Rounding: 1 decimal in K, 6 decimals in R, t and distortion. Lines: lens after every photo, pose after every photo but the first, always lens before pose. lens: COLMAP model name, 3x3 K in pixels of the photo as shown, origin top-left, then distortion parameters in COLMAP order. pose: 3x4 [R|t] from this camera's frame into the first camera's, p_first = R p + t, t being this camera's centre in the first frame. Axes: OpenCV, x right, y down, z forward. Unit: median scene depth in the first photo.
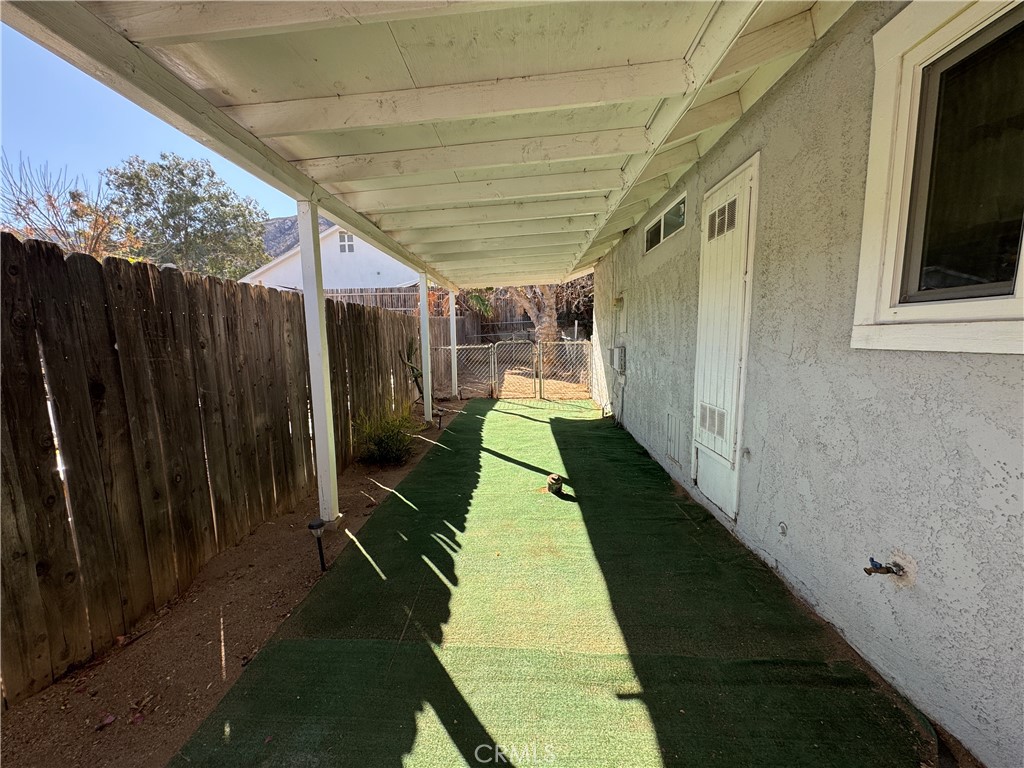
lens RADIAL K [[411.0, 0, 513.4], [0, 411.0, 385.2], [0, 0, 1]] dist [0.002334, 0.000135]
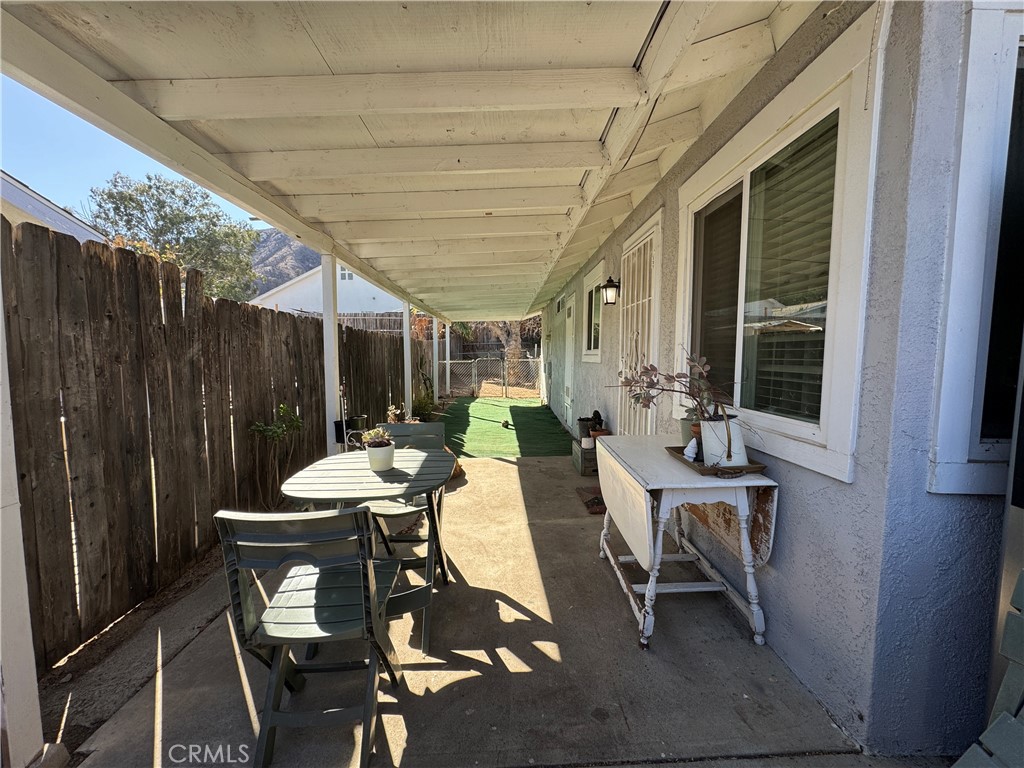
lens RADIAL K [[411.0, 0, 512.8], [0, 411.0, 384.2], [0, 0, 1]] dist [0.002334, 0.000135]
pose [[0.998353, 0.012956, 0.055889, 0.005378], [-0.010426, 0.998918, -0.045329, 0.041030], [-0.056416, 0.044671, 0.997408, -0.376773]]
